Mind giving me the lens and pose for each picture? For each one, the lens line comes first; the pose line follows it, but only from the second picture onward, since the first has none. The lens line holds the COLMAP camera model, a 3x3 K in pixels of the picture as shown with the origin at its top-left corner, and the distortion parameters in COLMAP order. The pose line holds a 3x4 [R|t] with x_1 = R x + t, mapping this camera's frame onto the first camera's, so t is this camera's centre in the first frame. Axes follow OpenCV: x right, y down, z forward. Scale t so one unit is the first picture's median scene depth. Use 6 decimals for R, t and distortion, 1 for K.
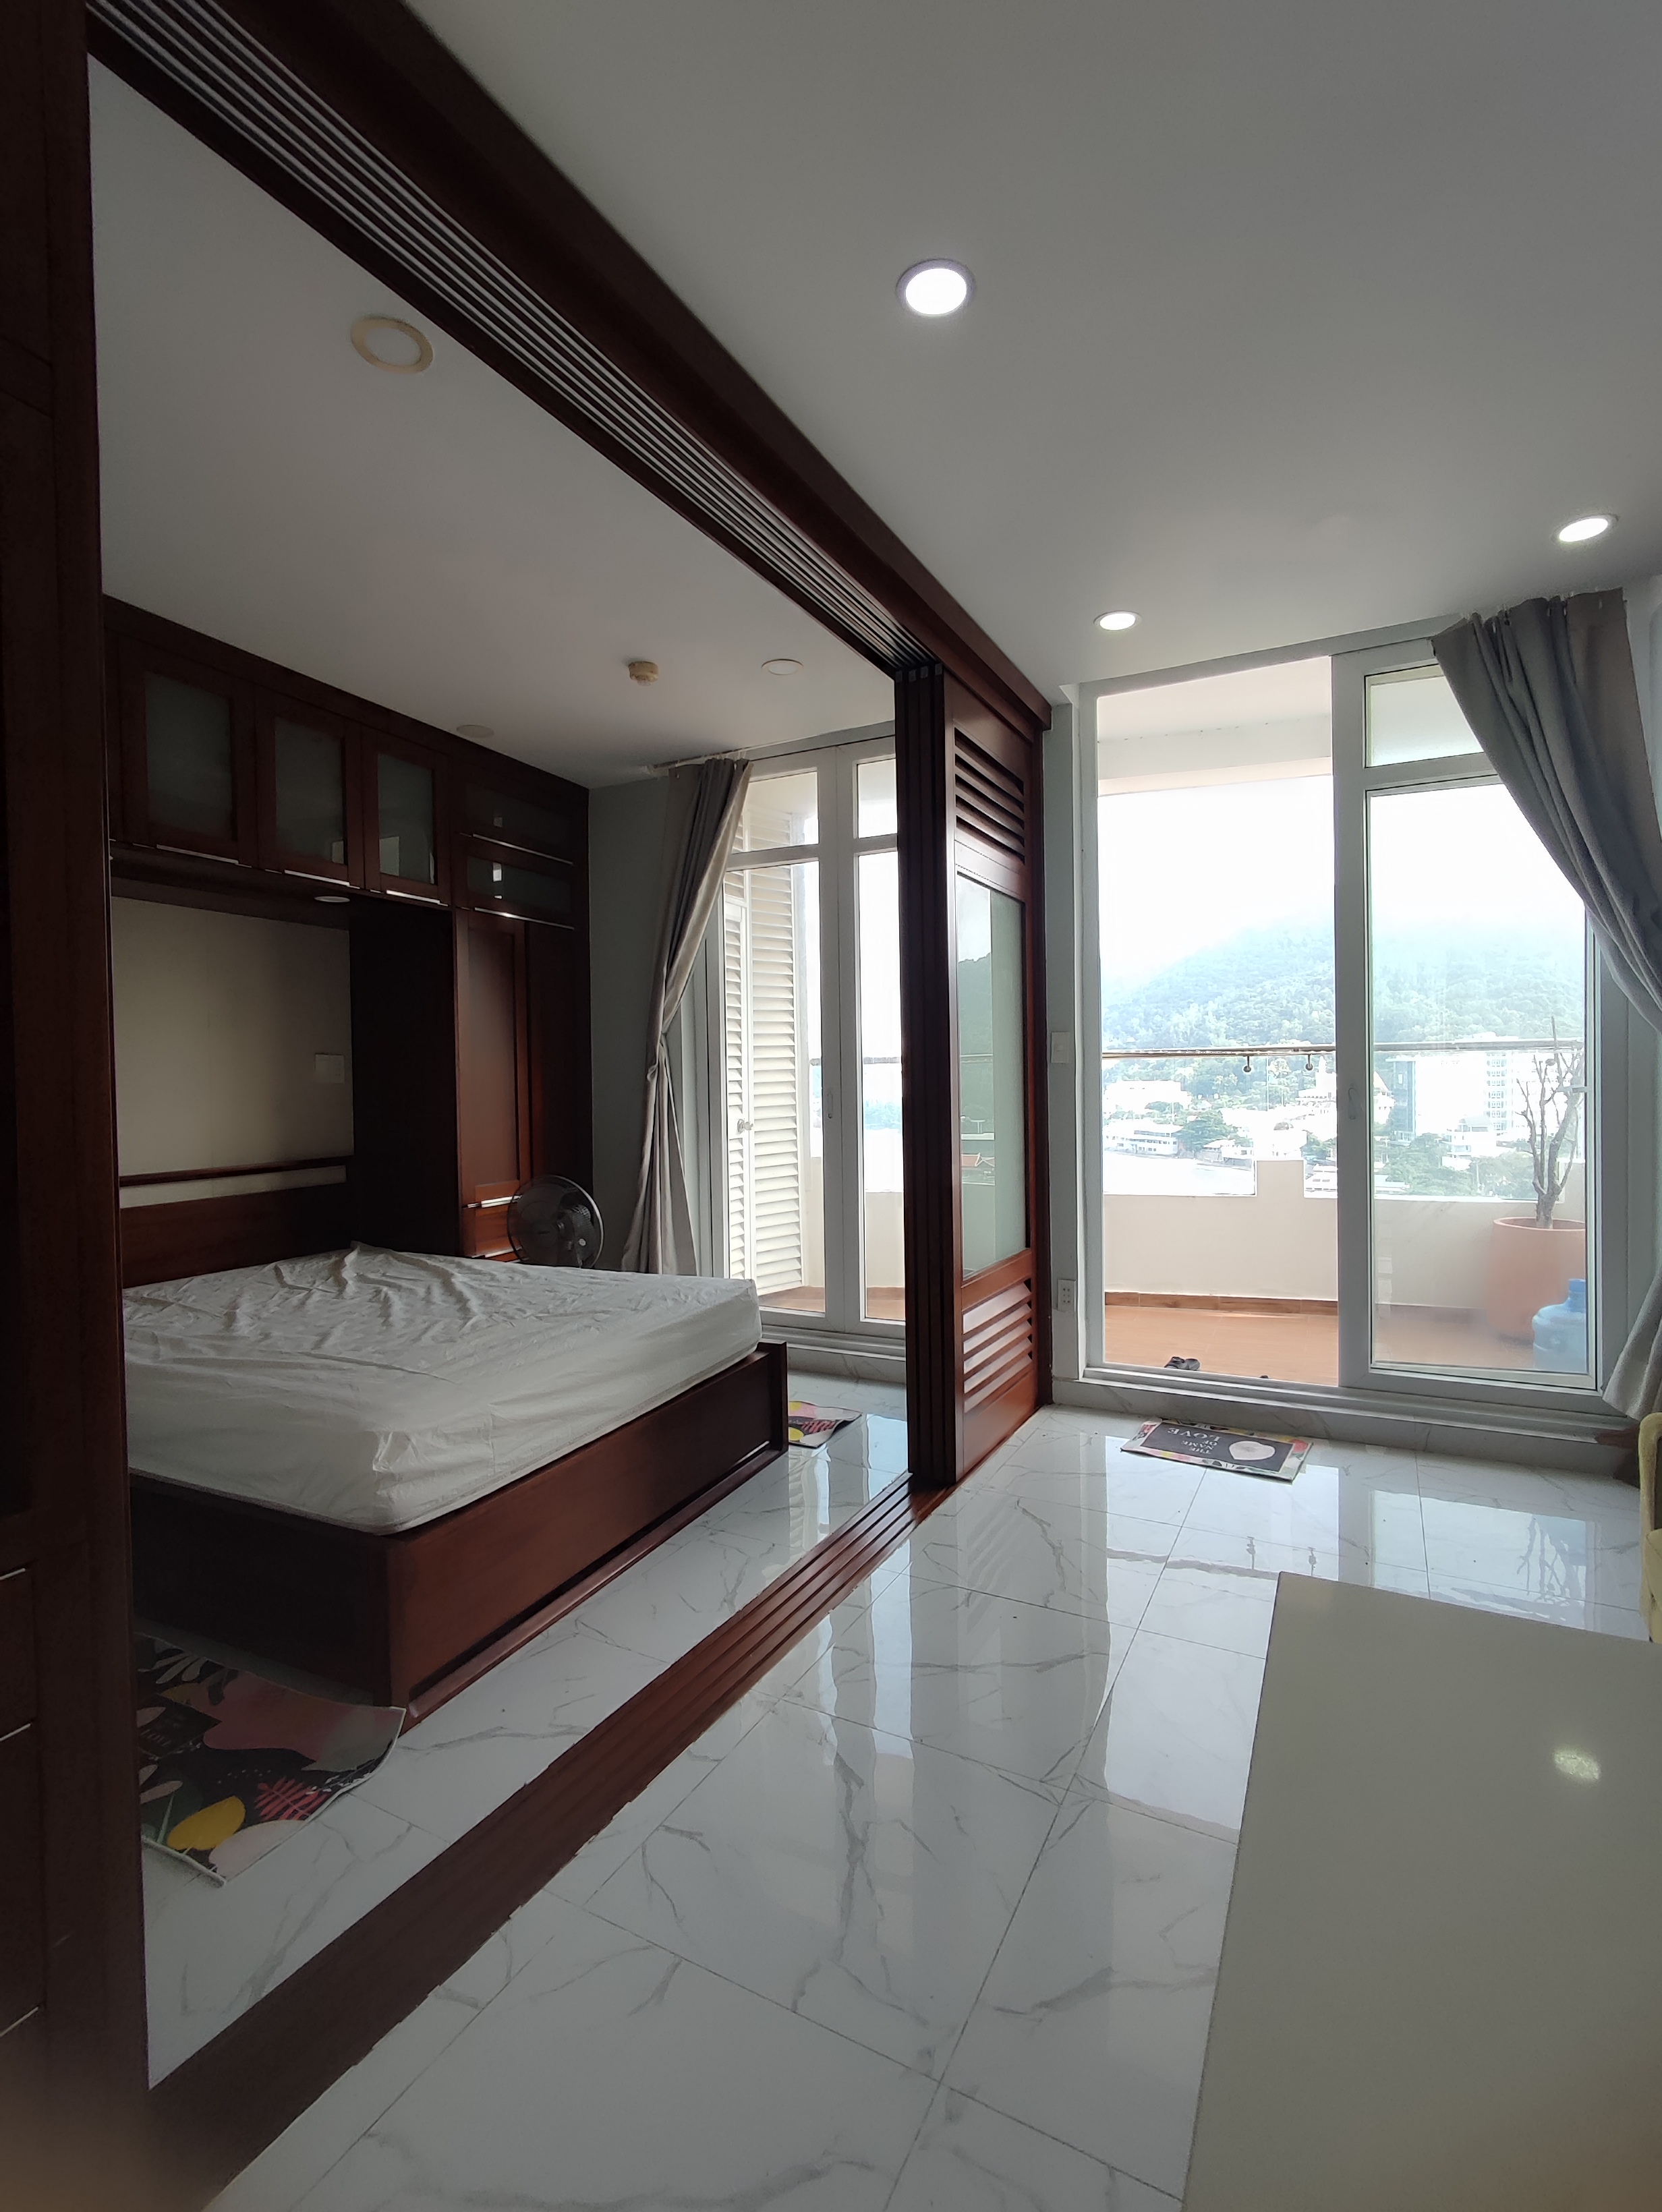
lens RADIAL K [[1030.8, 0, 831.0], [0, 1030.8, 1106.0], [0, 0, 1]] dist [-0.000799, -0.000203]
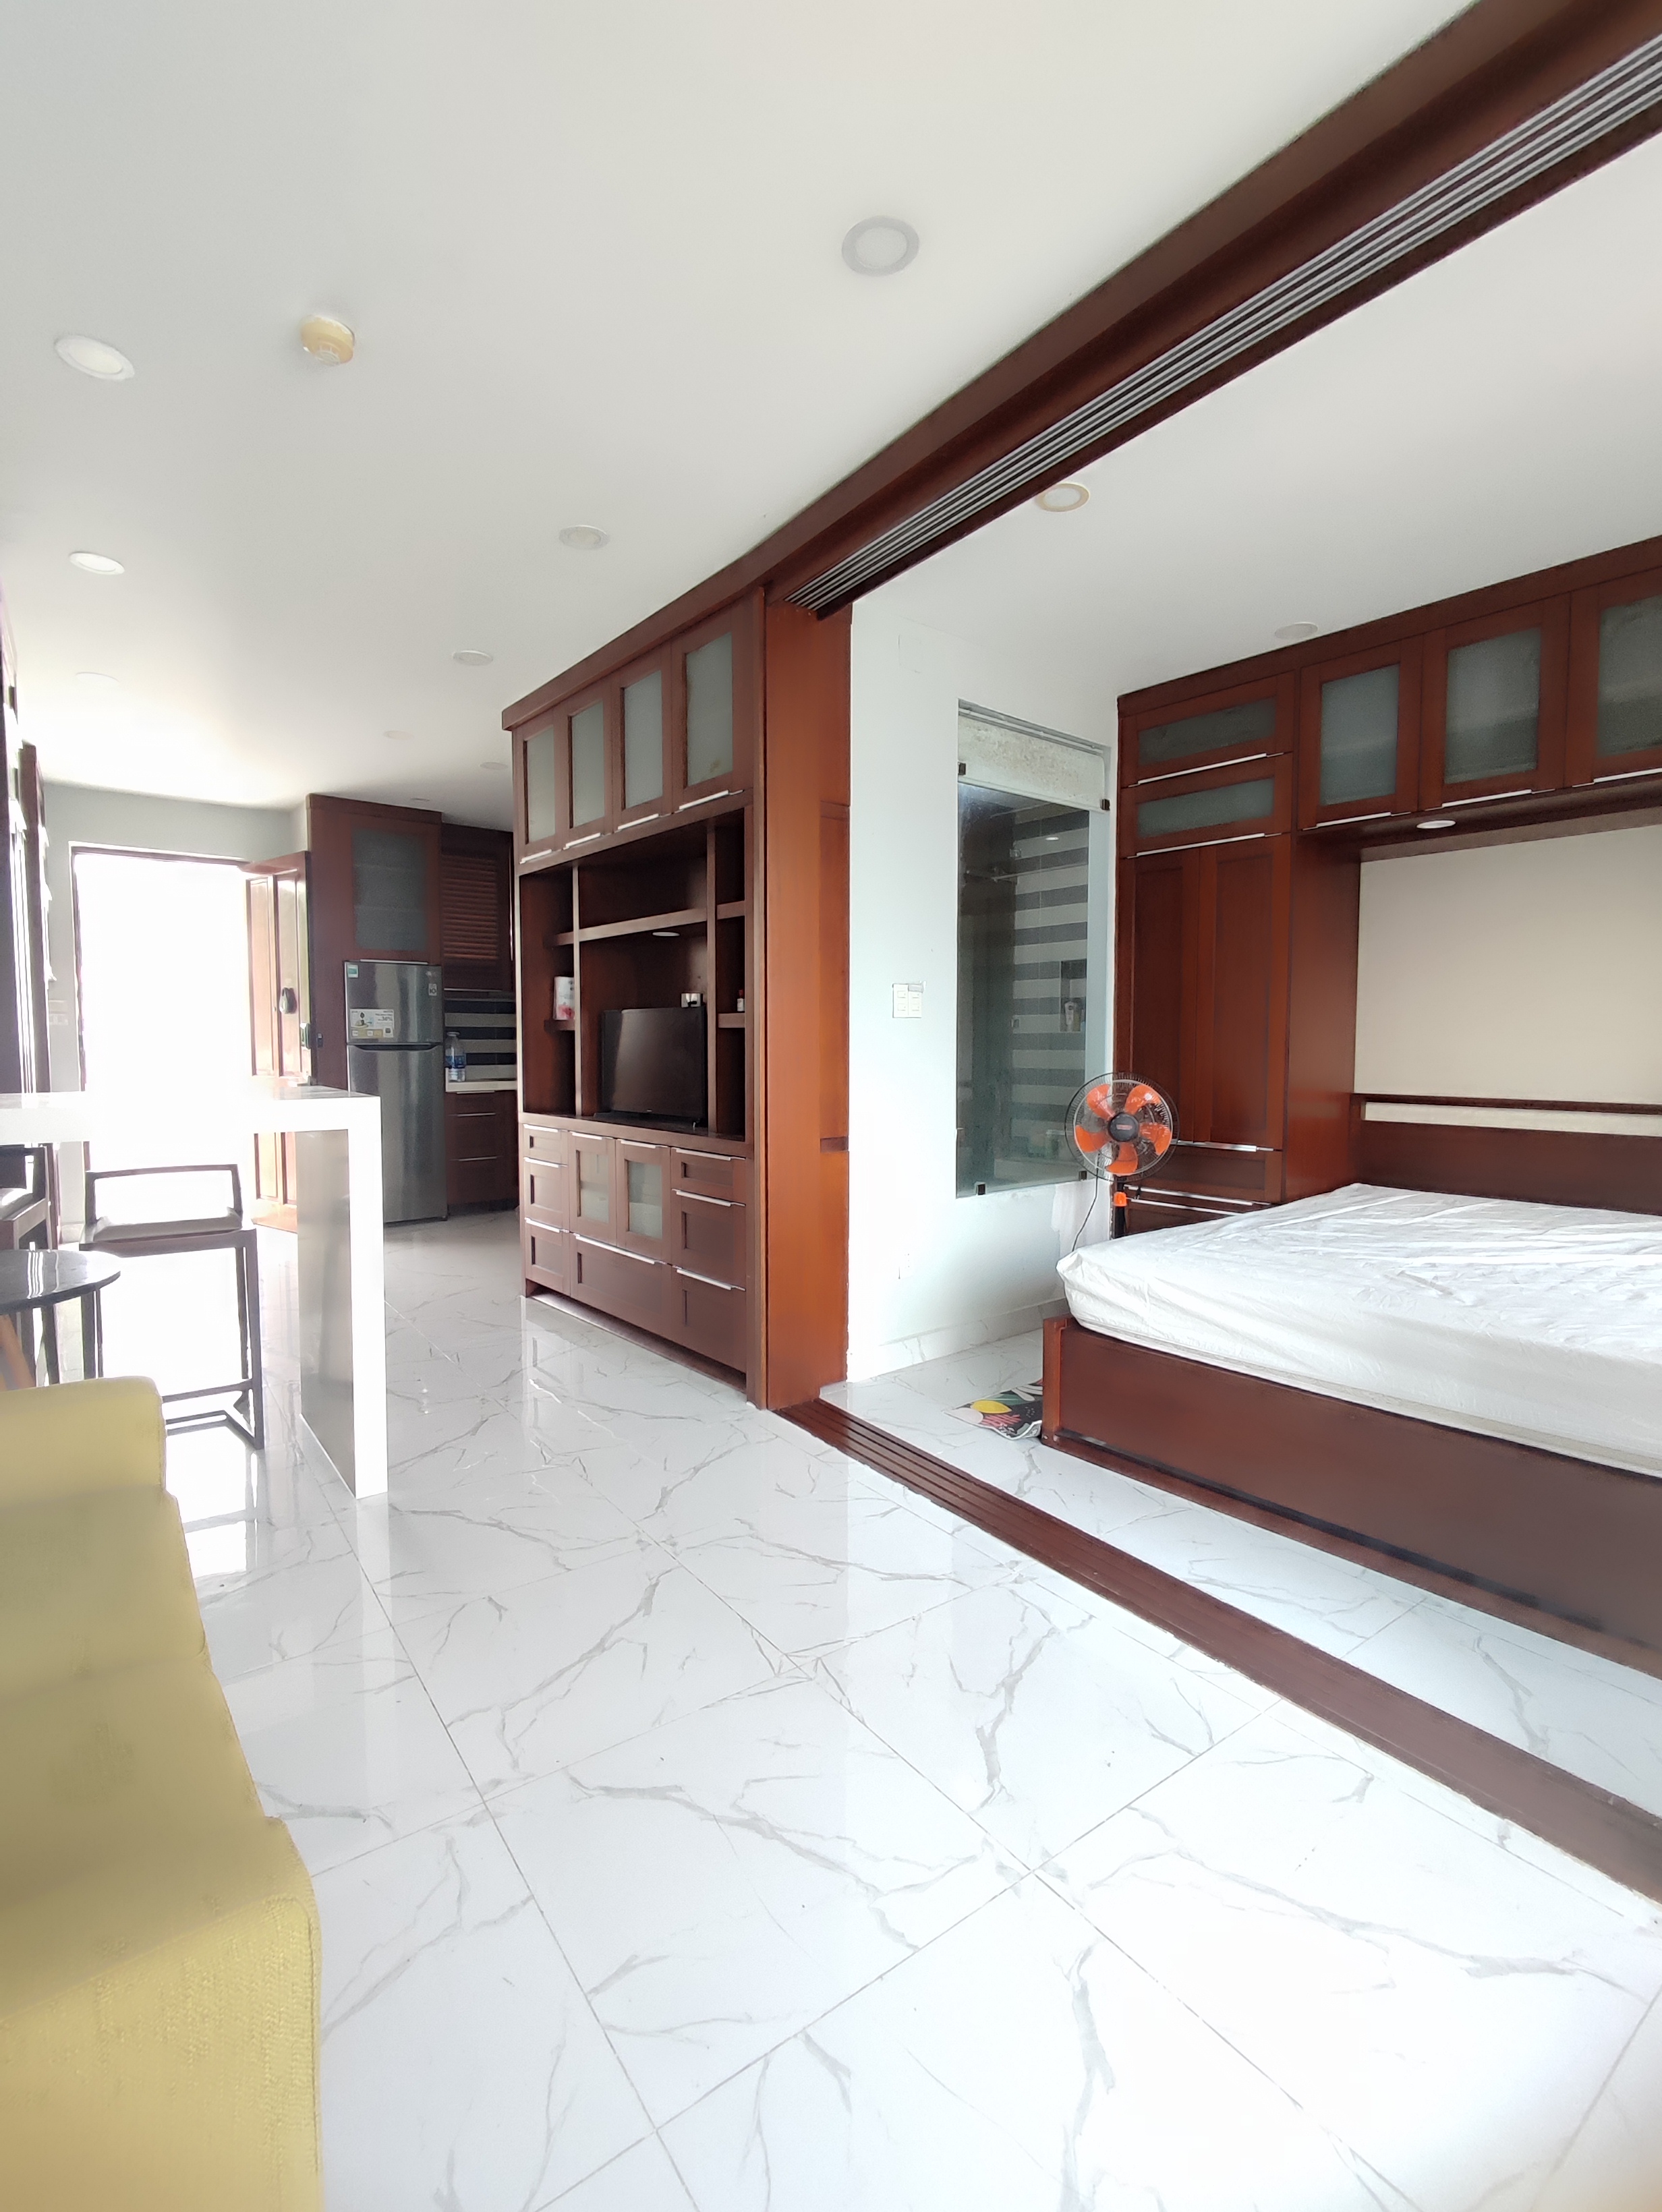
lens RADIAL K [[1030.8, 0, 831.0], [0, 1030.8, 1106.0], [0, 0, 1]] dist [-0.000799, -0.000203]
pose [[-0.427743, 0.075079, -0.900777, 0.974011], [-0.019150, 0.995568, 0.092073, -0.015684], [0.903698, 0.056633, -0.424409, 1.243433]]
